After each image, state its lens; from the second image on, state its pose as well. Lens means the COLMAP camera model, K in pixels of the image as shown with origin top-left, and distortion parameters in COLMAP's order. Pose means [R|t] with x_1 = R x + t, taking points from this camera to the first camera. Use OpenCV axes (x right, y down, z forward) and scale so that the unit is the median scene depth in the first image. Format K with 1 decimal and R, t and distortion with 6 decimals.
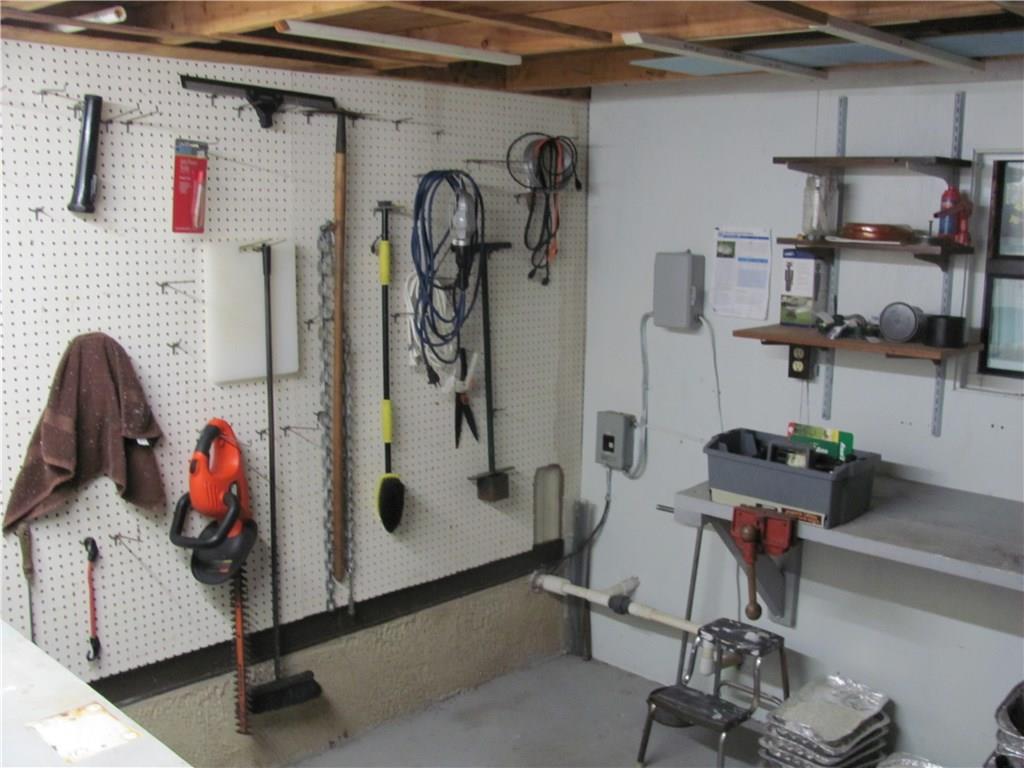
lens RADIAL K [[1076.1, 0, 536.5], [0, 1076.1, 383.9], [0, 0, 1]] dist [-0.197893, 0.200956]
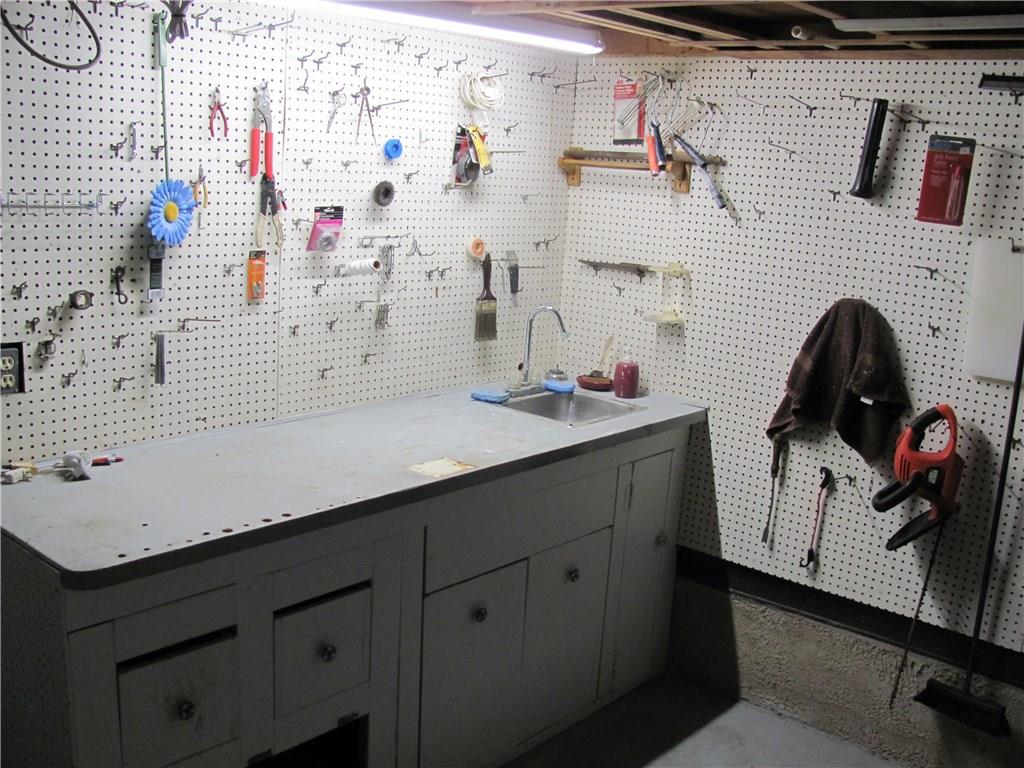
lens RADIAL K [[1076.1, 0, 536.5], [0, 1076.1, 383.9], [0, 0, 1]] dist [-0.197893, 0.200956]
pose [[0.042505, 0.185153, -0.981790, 0.728575], [-0.222061, 0.959849, 0.171401, -0.079162], [0.974106, 0.210732, 0.081914, 0.554524]]
